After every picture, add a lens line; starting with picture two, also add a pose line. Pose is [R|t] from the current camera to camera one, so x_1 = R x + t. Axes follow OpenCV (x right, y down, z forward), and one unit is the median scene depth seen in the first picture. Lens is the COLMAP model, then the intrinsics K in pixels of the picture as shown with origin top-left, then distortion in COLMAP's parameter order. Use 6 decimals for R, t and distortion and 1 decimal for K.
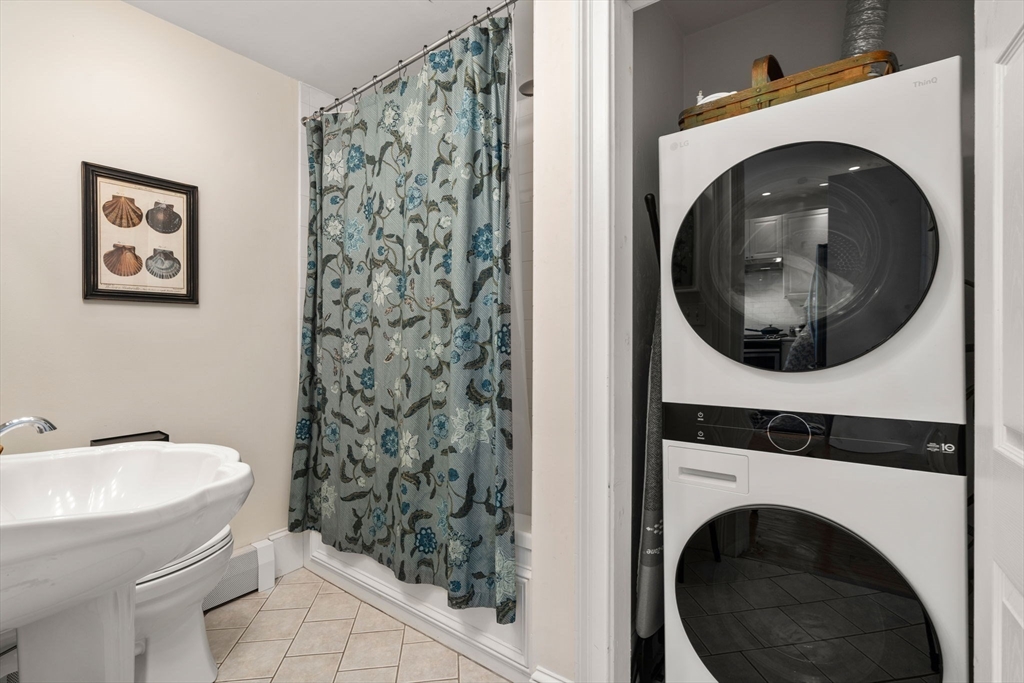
lens RADIAL K [[469.5, 0, 513.3], [0, 469.5, 340.3], [0, 0, 1]] dist [-0.000012, 0.000376]
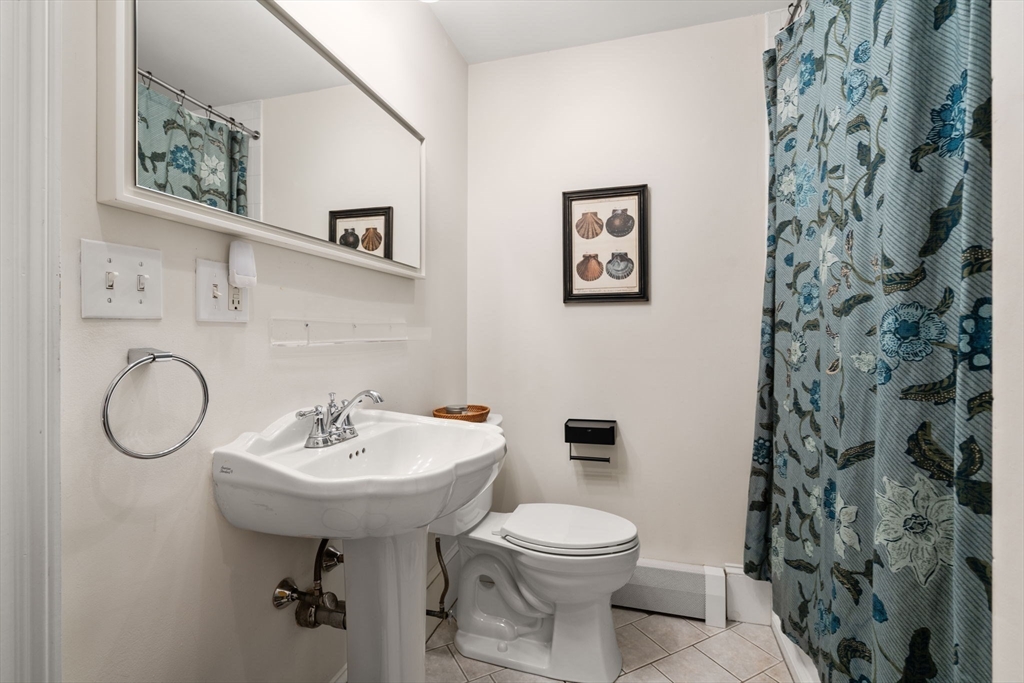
lens RADIAL K [[469.5, 0, 512.3], [0, 469.5, 336.0], [0, 0, 1]] dist [-0.000012, 0.000376]
pose [[0.340627, 0.001939, -0.940196, 0.176244], [-0.008061, 0.999967, -0.000858, 0.000891], [0.940164, 0.007871, 0.340632, 0.393445]]
